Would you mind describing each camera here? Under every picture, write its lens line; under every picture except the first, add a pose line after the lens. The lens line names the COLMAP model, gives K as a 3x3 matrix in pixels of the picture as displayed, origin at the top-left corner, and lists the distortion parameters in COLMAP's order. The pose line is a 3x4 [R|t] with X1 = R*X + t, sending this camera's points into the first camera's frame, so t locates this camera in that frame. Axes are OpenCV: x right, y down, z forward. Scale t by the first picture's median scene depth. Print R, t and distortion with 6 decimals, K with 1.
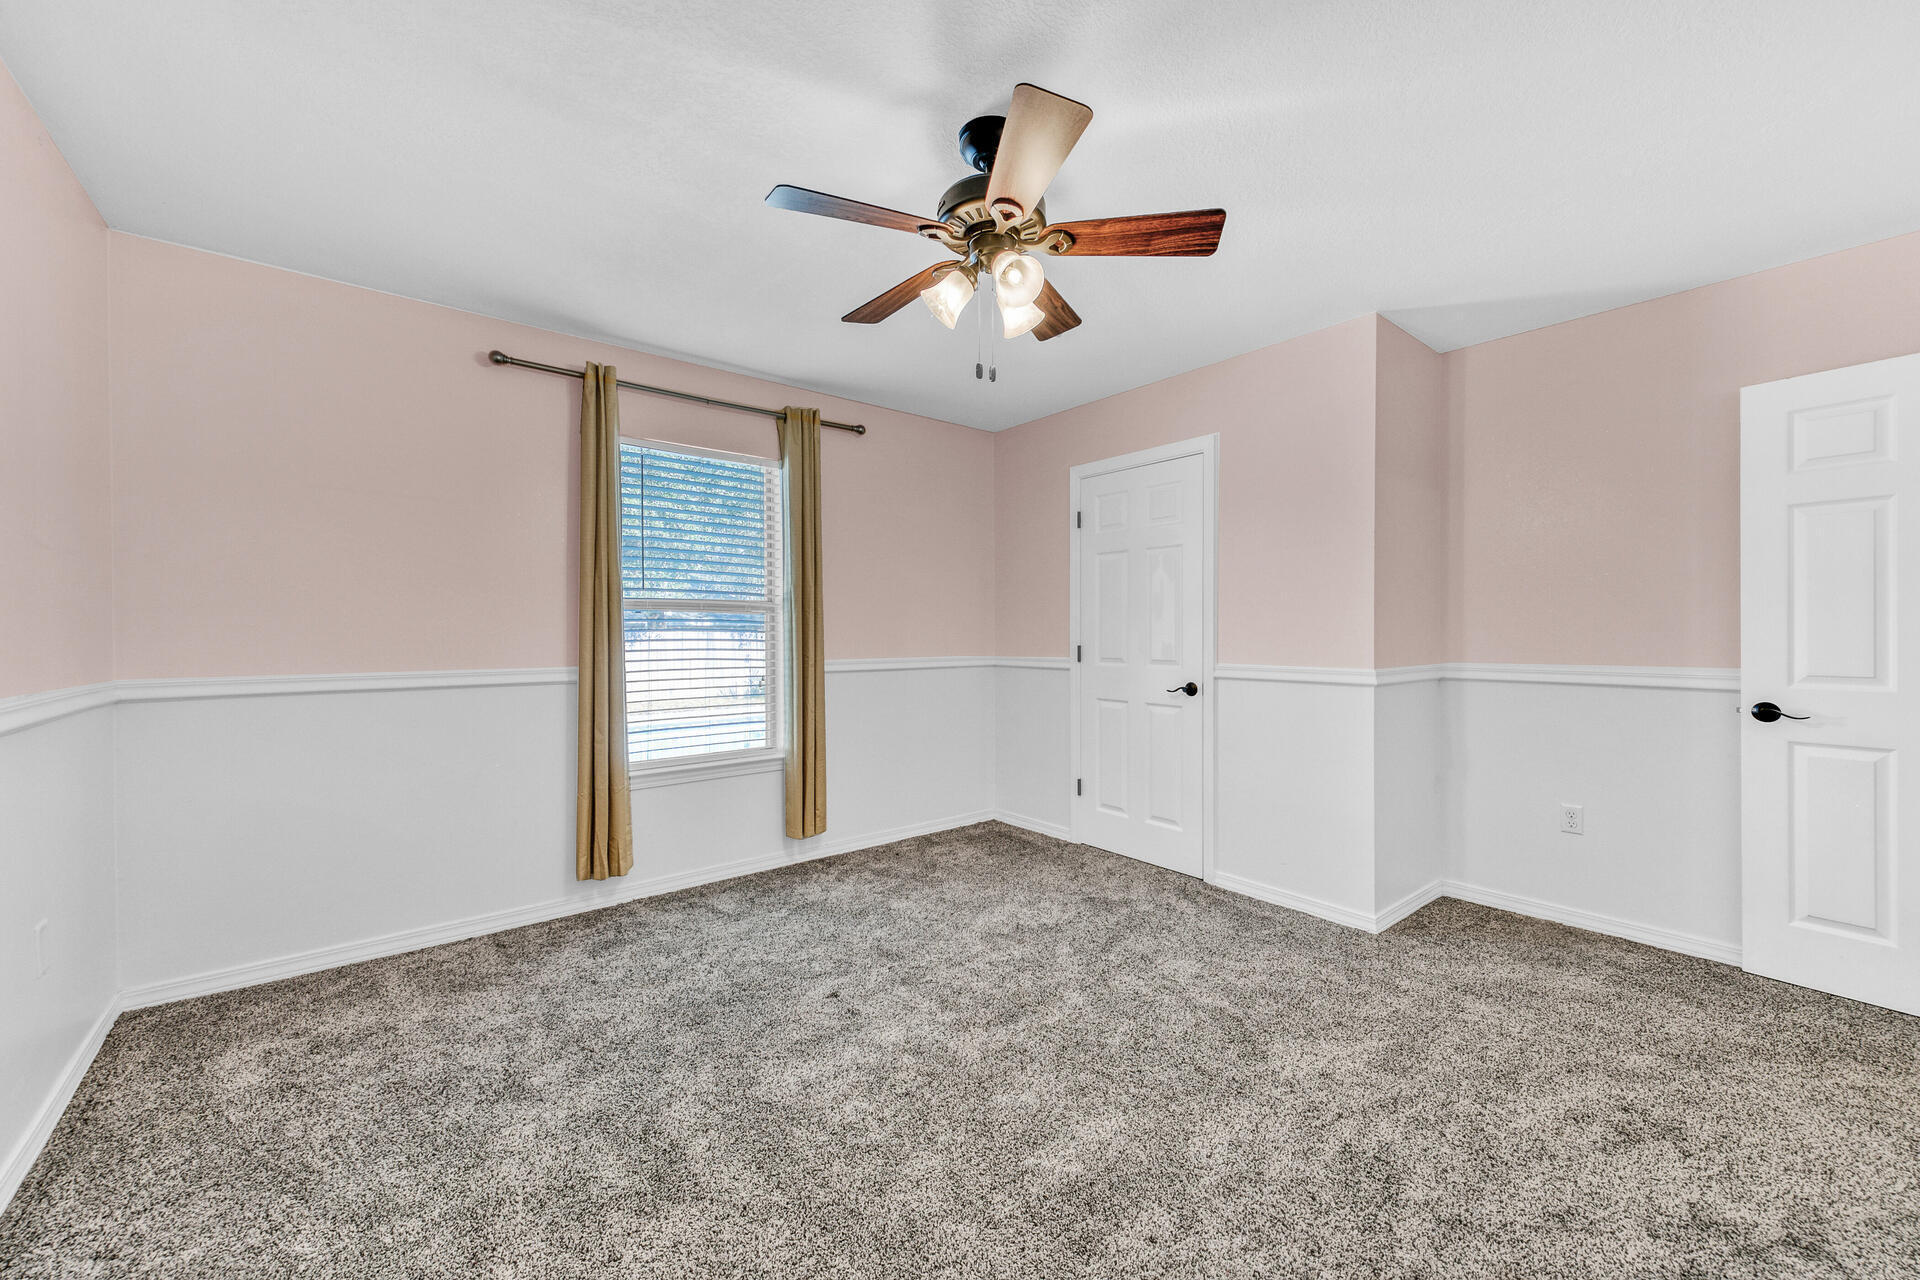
lens RADIAL K [[753.5, 0, 948.1], [0, 753.5, 633.9], [0, 0, 1]] dist [0.002230, 0.000031]
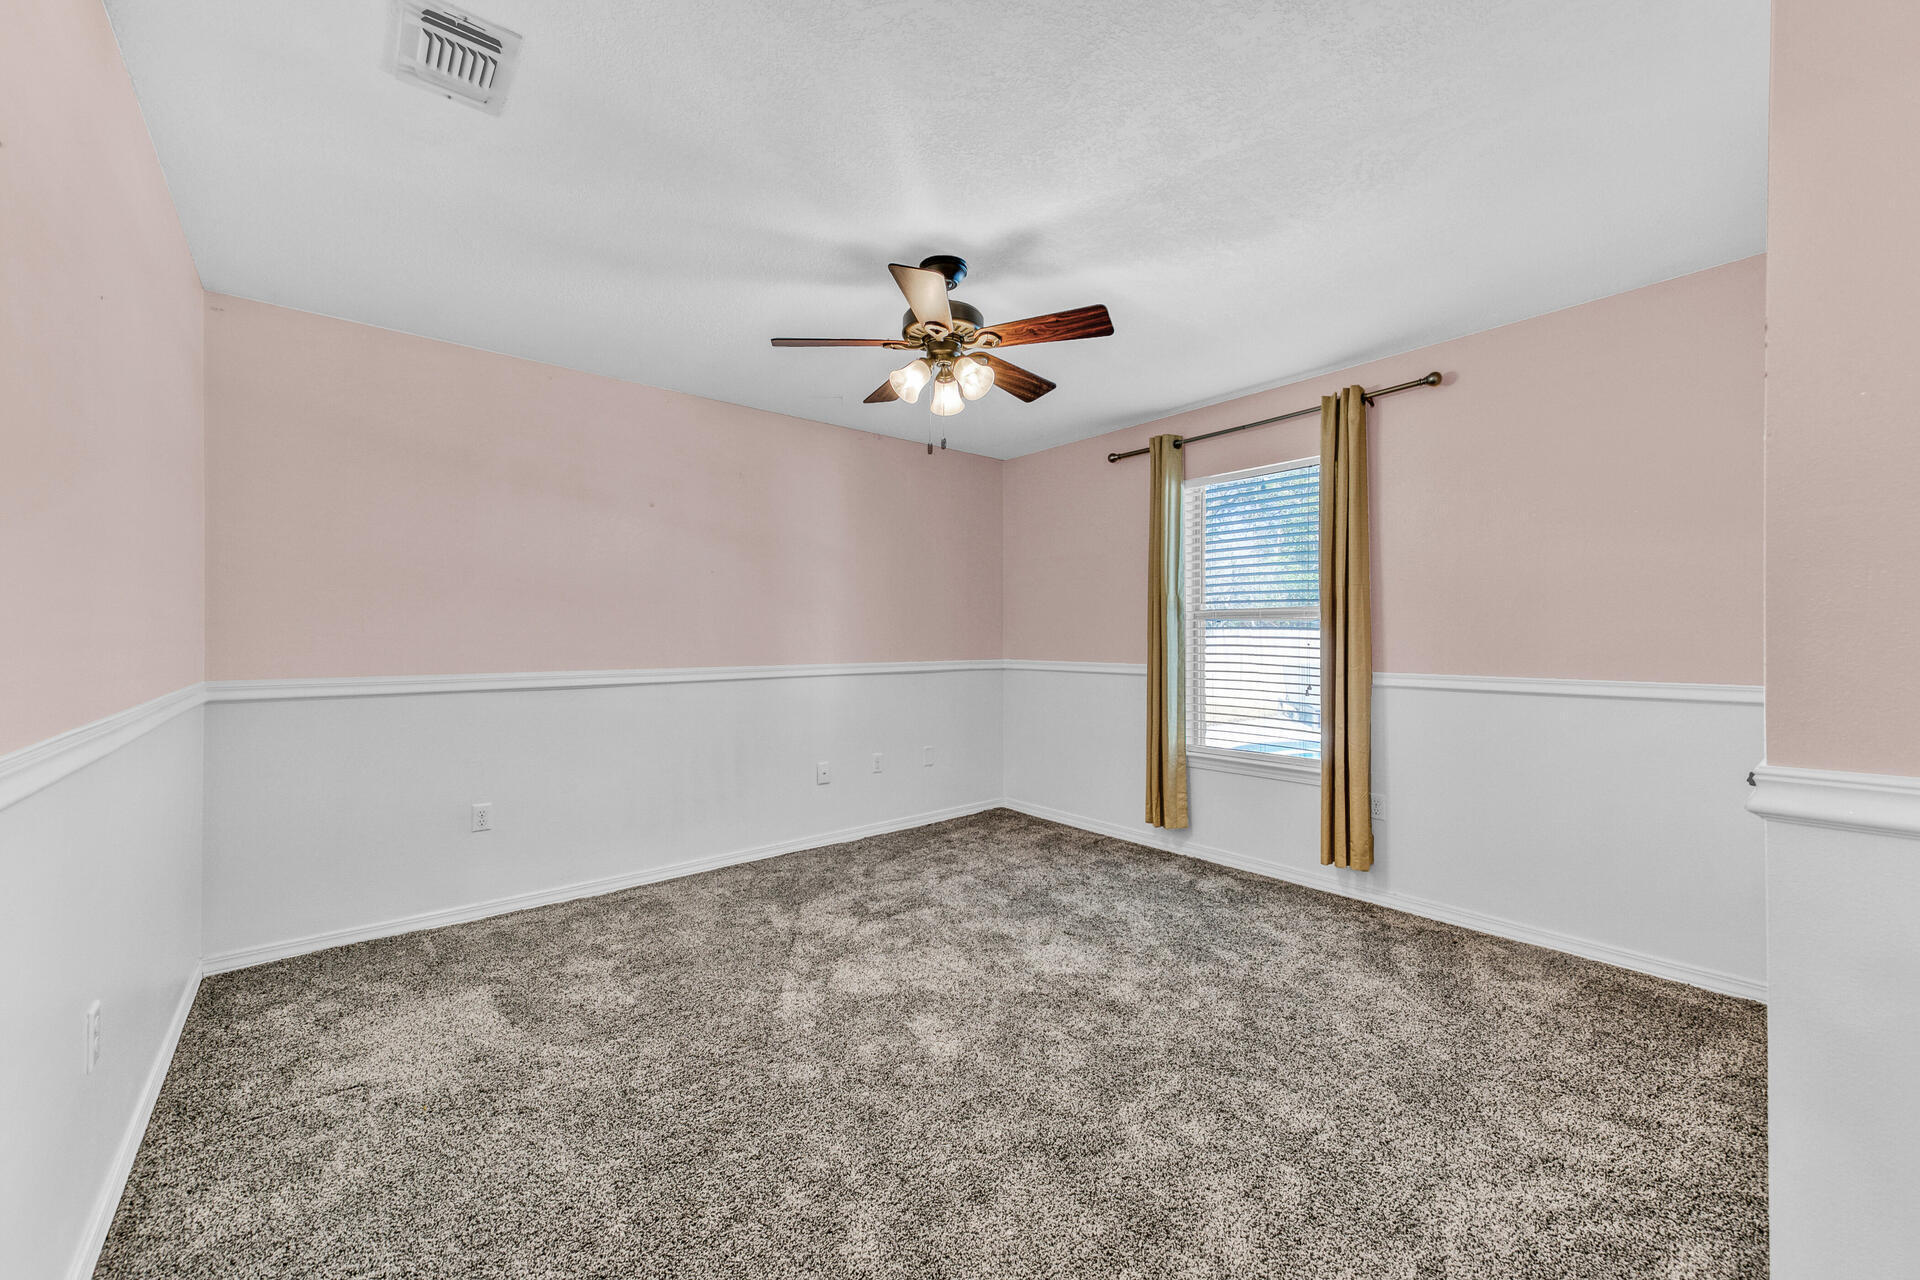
lens RADIAL K [[753.5, 0, 948.1], [0, 753.5, 633.9], [0, 0, 1]] dist [0.002230, 0.000031]
pose [[-0.028424, -0.001124, -0.999595, 0.799881], [0.000476, 0.999999, -0.001138, -0.009470], [0.999596, -0.000508, -0.028424, 0.616400]]
